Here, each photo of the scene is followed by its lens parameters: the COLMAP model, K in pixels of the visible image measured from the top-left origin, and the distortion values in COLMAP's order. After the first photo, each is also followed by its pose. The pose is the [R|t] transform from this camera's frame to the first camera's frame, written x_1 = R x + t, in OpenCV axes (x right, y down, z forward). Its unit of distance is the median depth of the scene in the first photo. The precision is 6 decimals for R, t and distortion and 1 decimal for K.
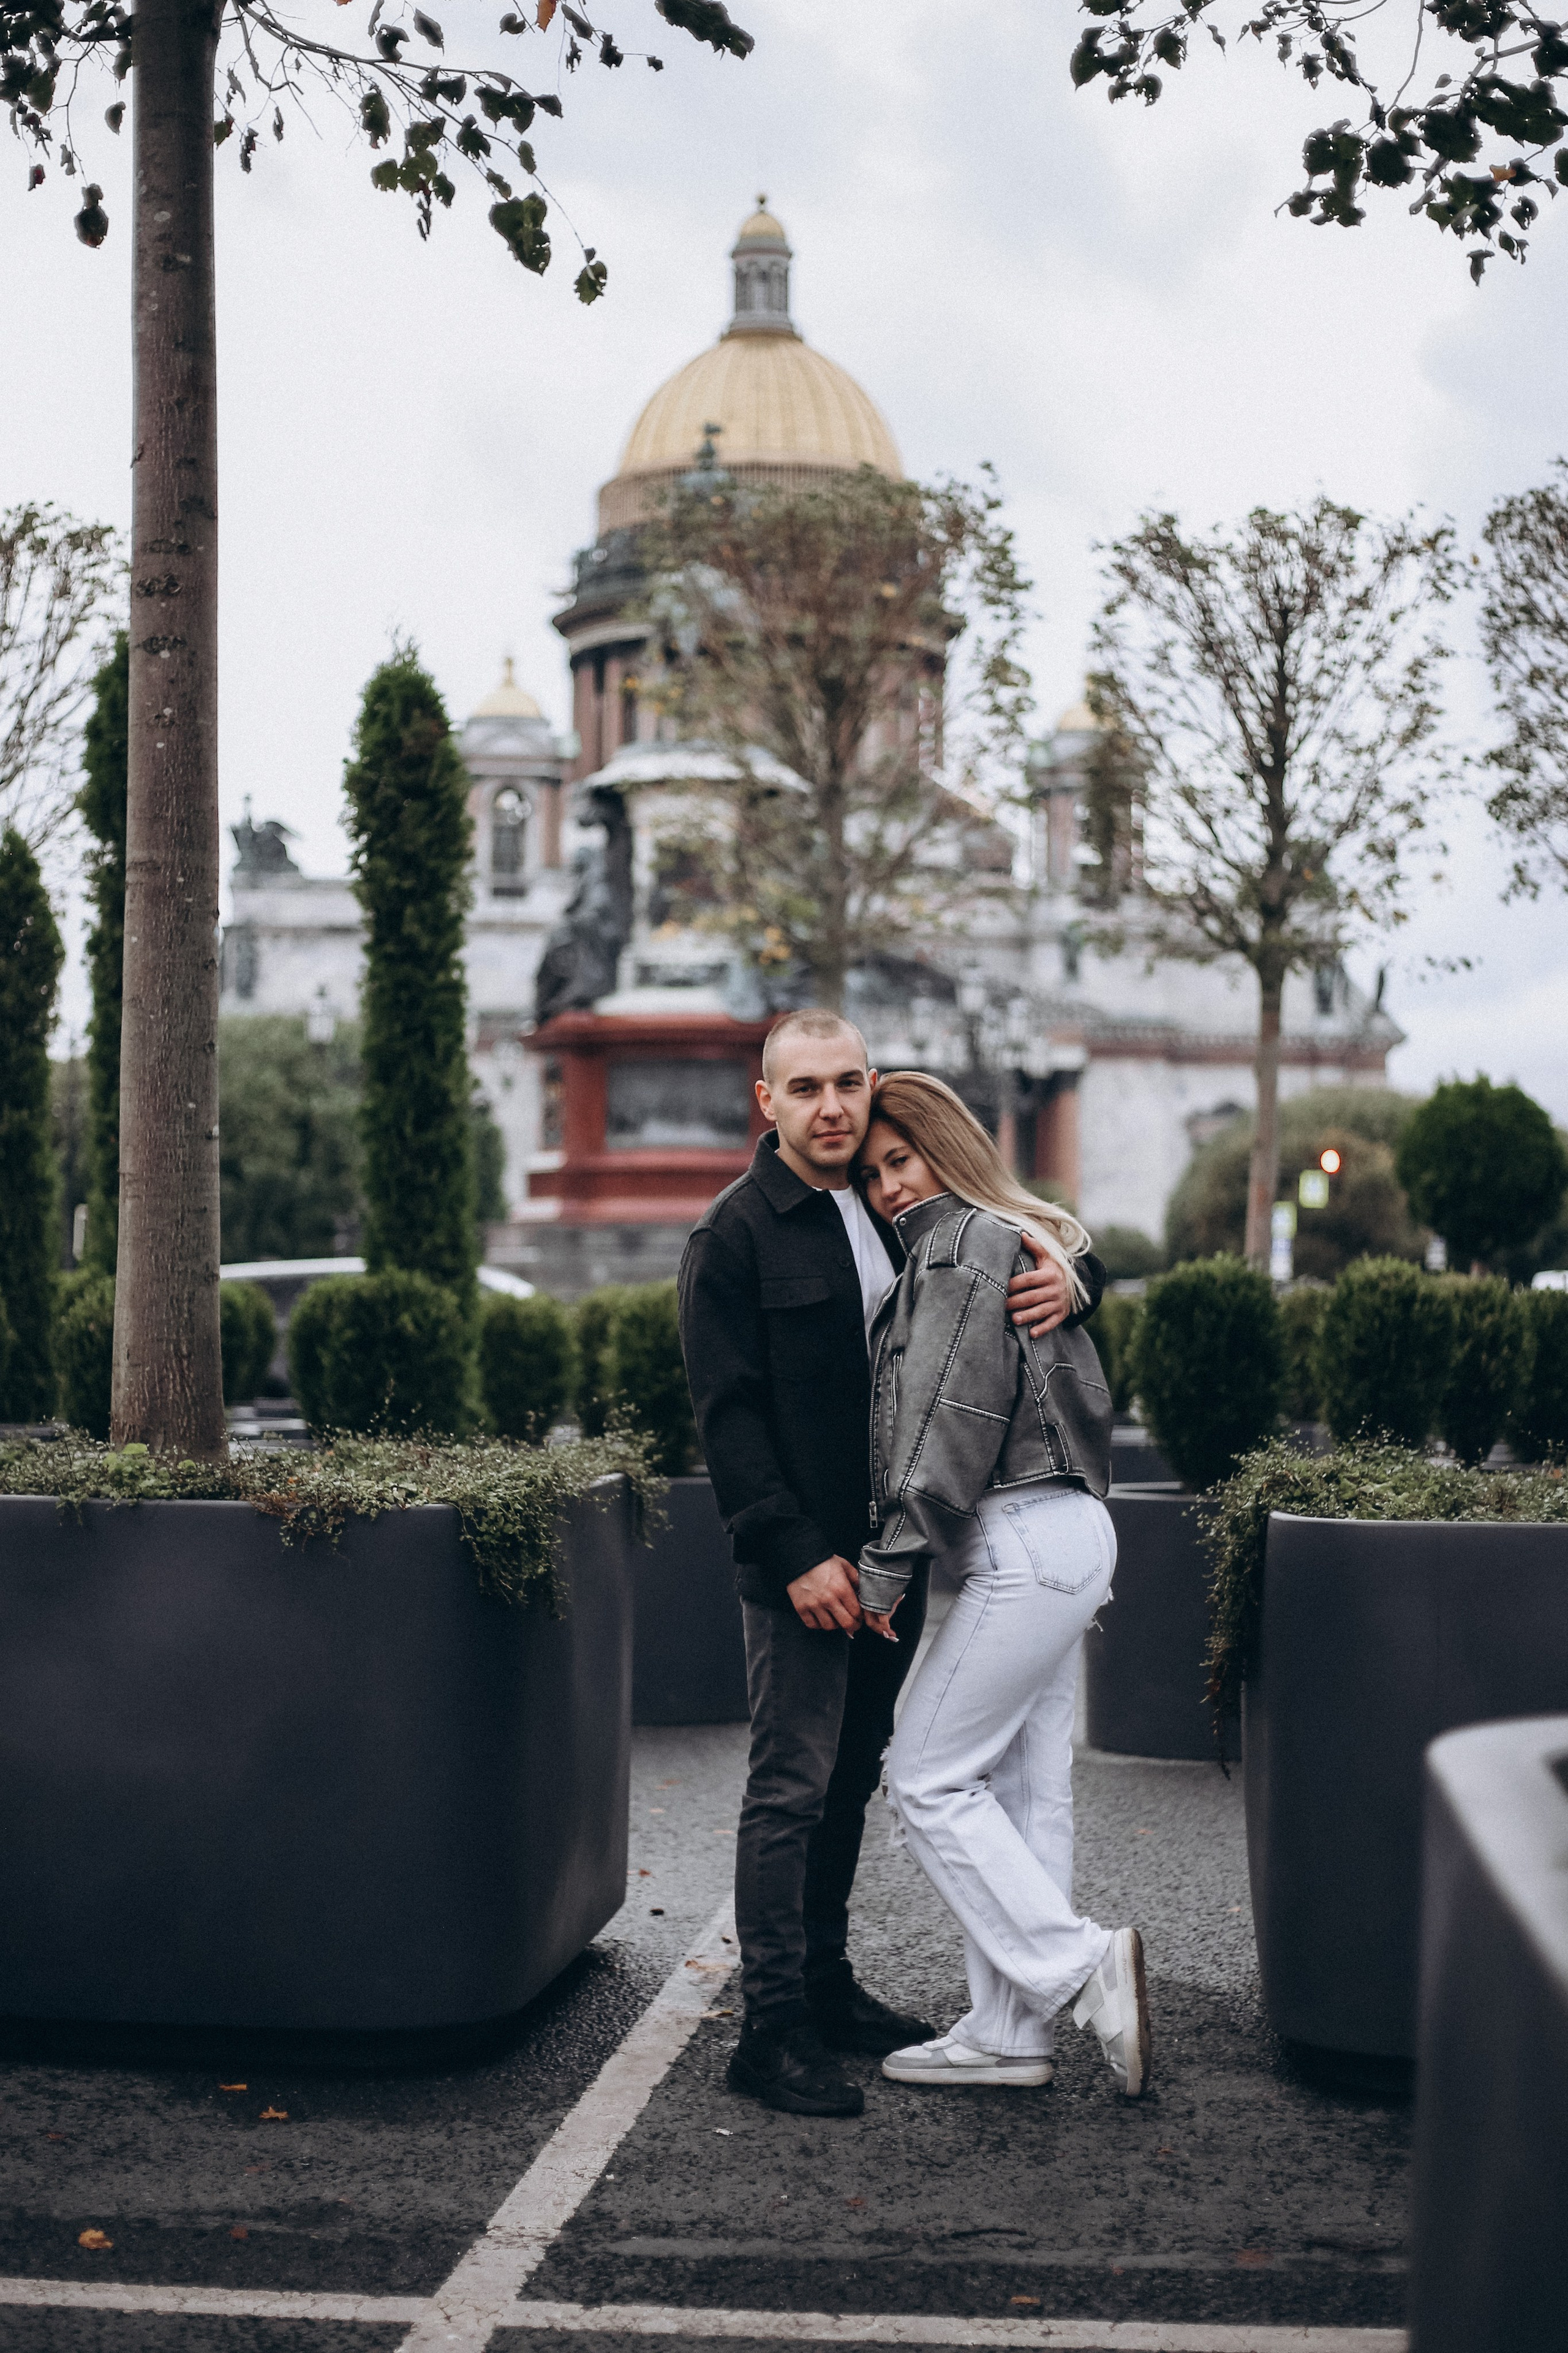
lens RADIAL K [[3782.4, 0, 778.8], [0, 3782.4, 1252.1], [0, 0, 1]] dist [-0.120518, 0.076415]
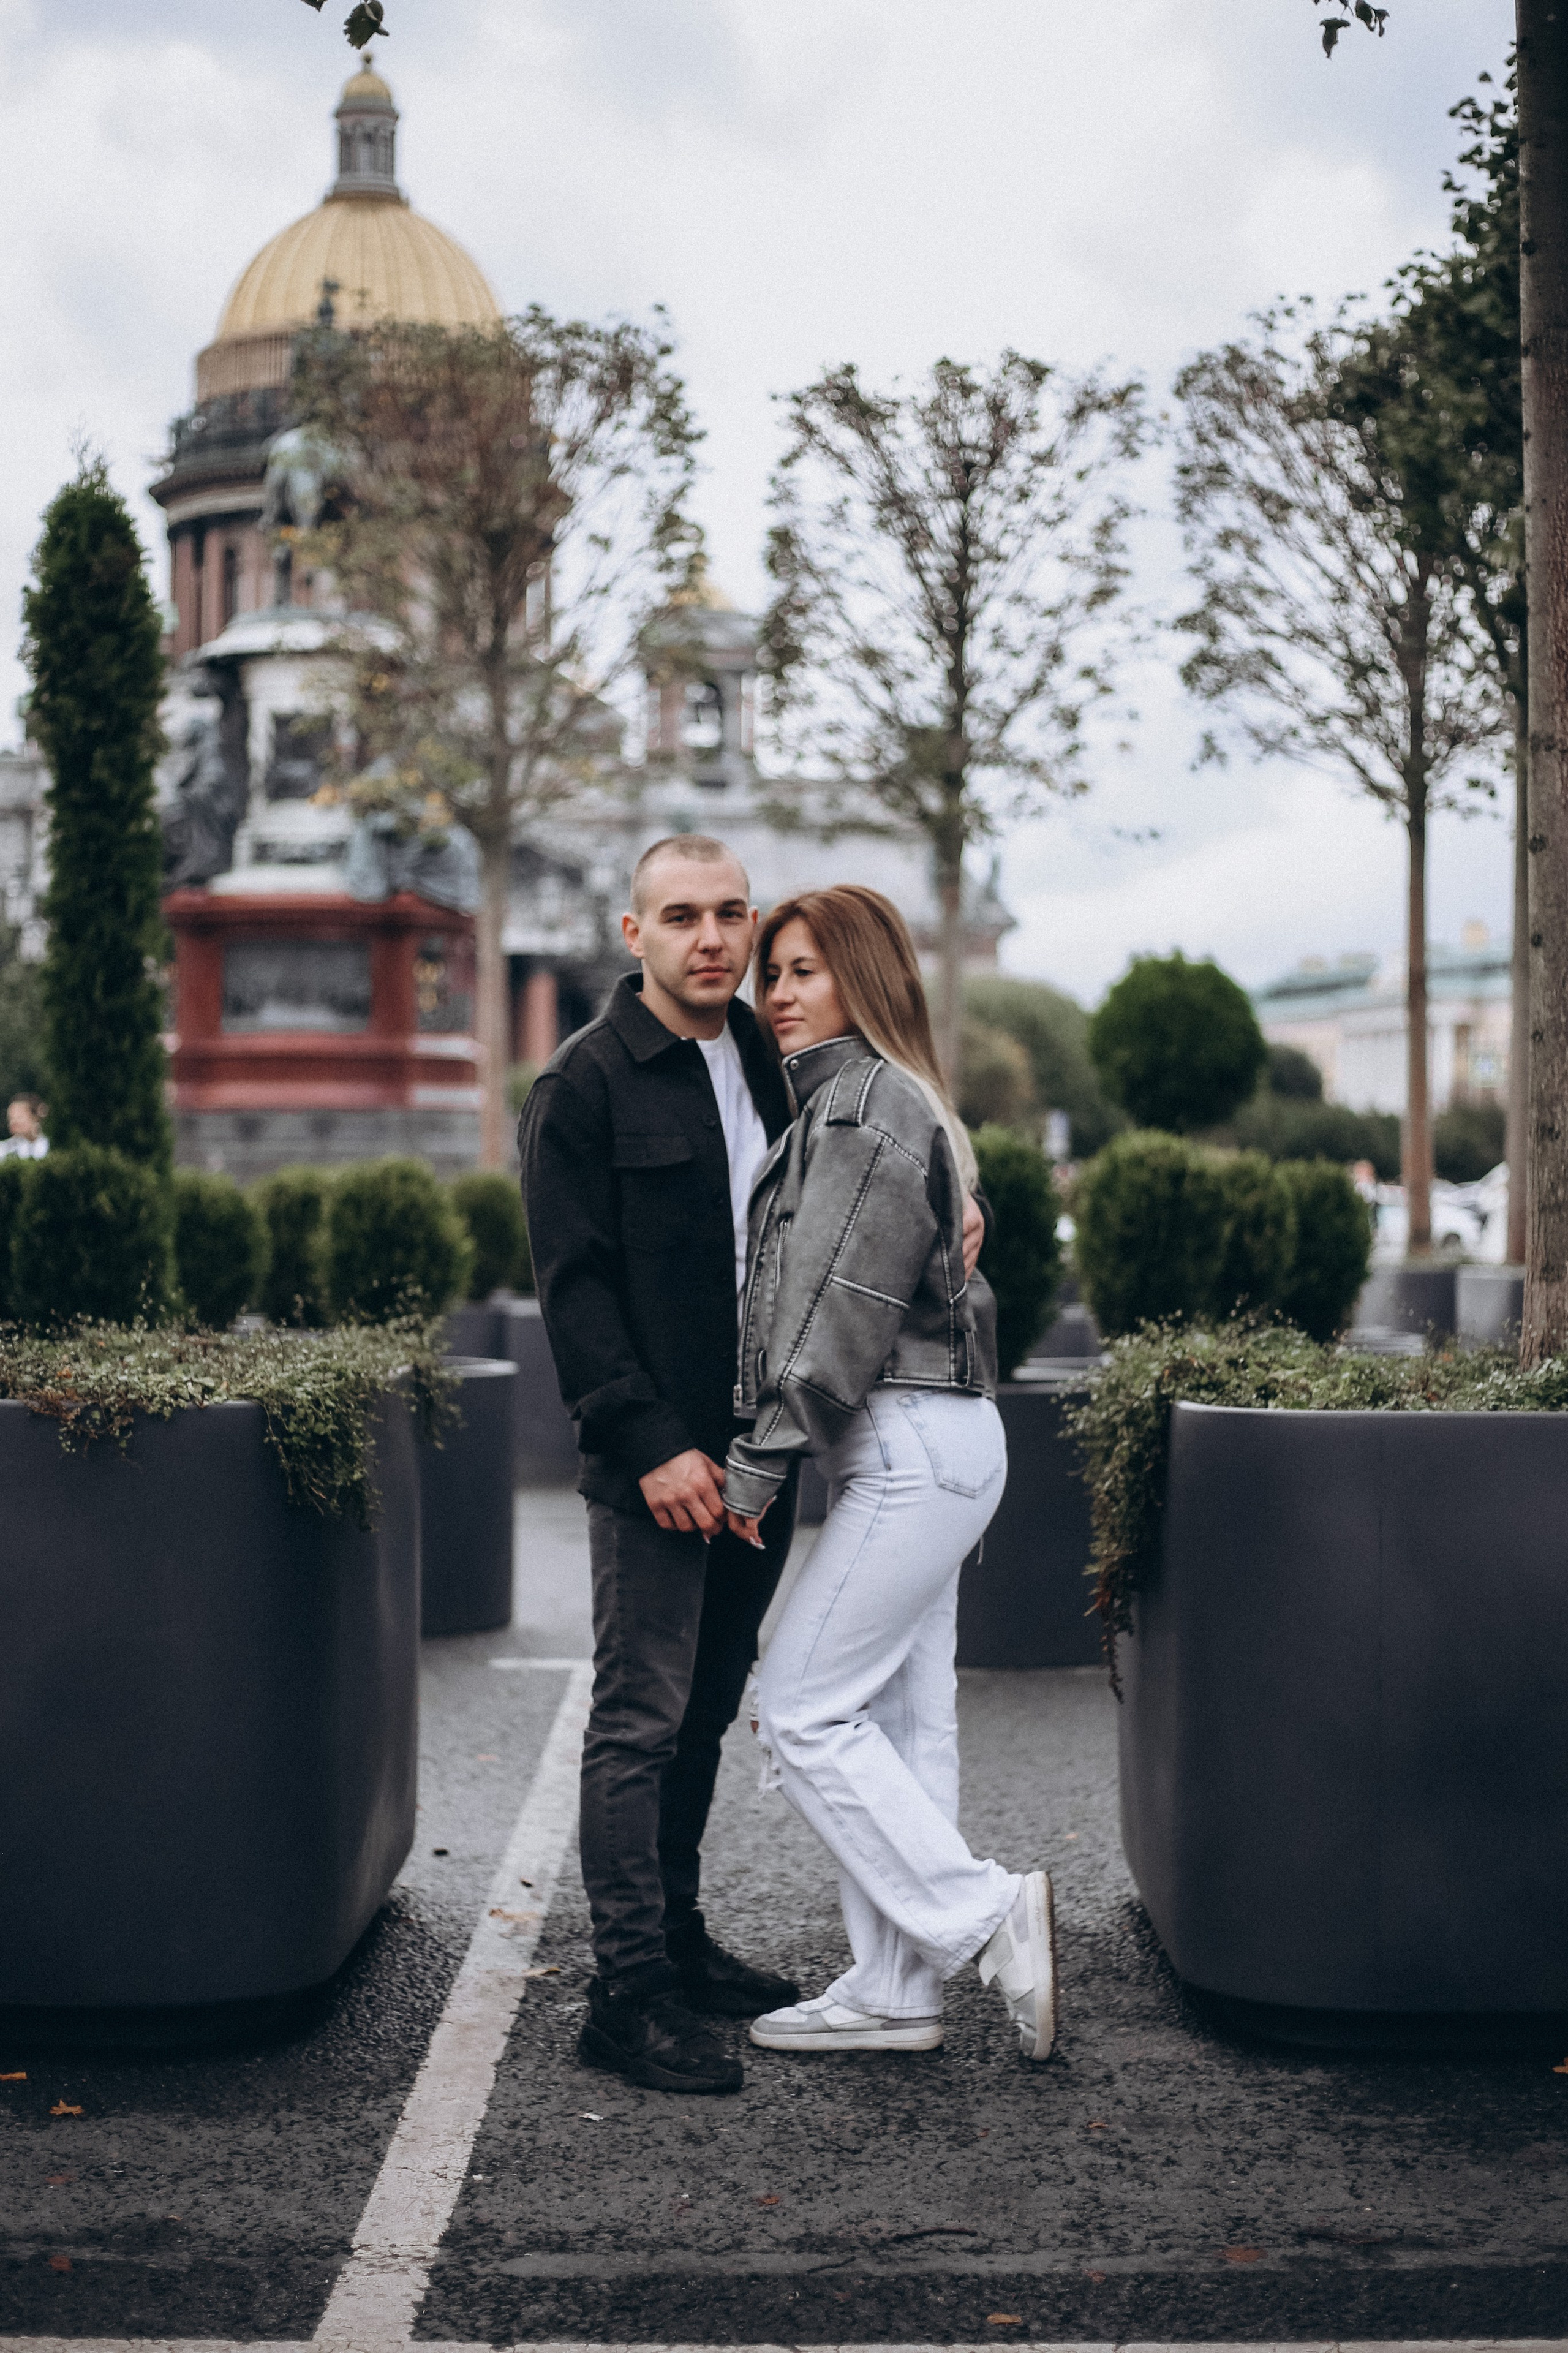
lens RADIAL K [[3782.4, 0, 778.8], [0, 3782.4, 1252.1], [0, 0, 1]] dist [-0.120518, 0.076415]
pose [[0.993594, -0.004515, 0.112918, -0.059393], [0.001316, 0.999596, 0.028387, 0.007346], [-0.113001, -0.028057, 0.993199, 0.114540]]
